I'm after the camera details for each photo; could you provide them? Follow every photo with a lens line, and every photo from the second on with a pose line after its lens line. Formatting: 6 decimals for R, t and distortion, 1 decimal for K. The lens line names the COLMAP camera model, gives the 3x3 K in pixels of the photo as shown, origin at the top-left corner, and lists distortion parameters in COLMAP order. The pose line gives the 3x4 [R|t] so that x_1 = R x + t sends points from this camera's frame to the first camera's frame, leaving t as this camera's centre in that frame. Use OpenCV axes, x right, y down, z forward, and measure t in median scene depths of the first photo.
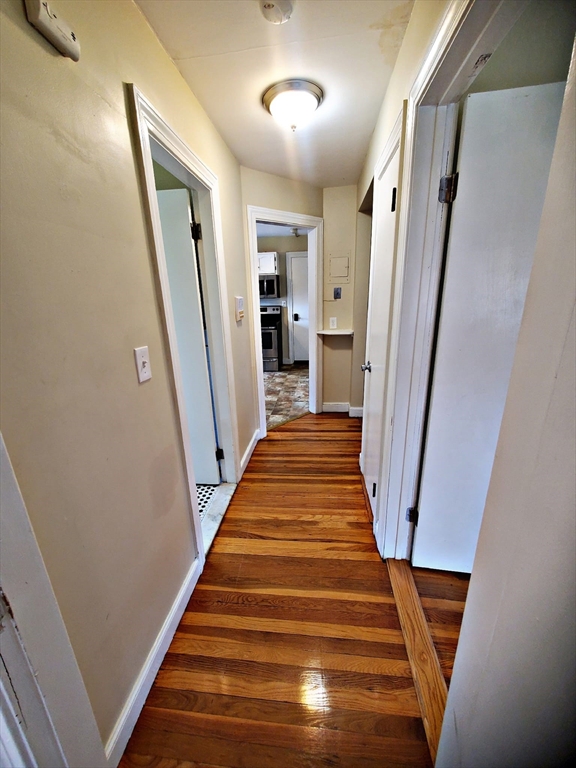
lens RADIAL K [[303.2, 0, 286.2], [0, 303.2, 381.9], [0, 0, 1]] dist [-0.000580, 0.001440]
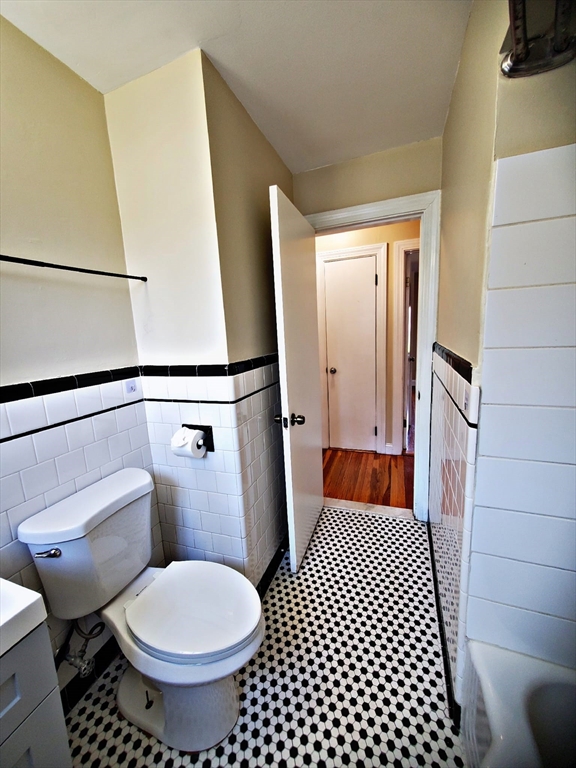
lens RADIAL K [[303.2, 0, 286.0], [0, 303.2, 382.4], [0, 0, 1]] dist [-0.000580, 0.001440]
pose [[0.240203, -0.150170, 0.959037, -1.375857], [0.319730, 0.945072, 0.067903, -0.185149], [-0.916556, 0.290322, 0.275023, 0.849397]]
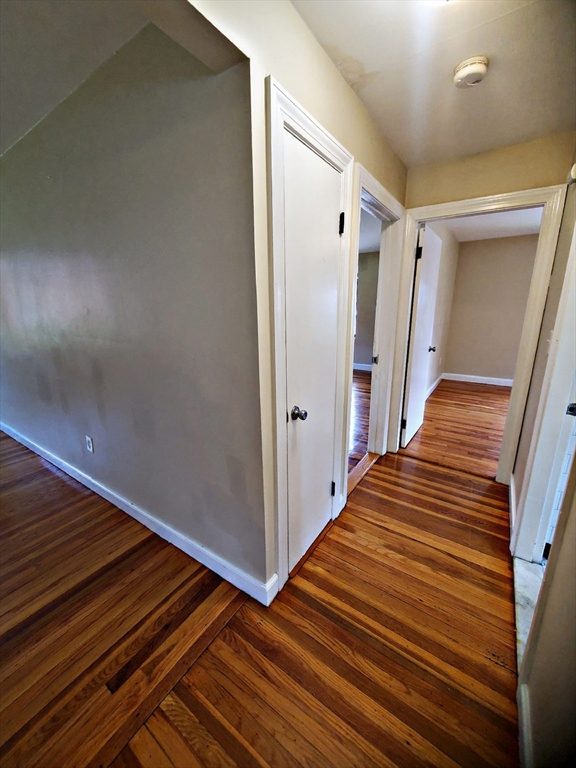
lens RADIAL K [[303.2, 0, 283.7], [0, 303.2, 384.2], [0, 0, 1]] dist [-0.000580, 0.001440]
pose [[-0.879668, -0.081467, 0.468559, -0.019398], [0.174020, 0.861761, 0.476535, -0.459826], [-0.442607, 0.500731, -0.743886, 1.562806]]
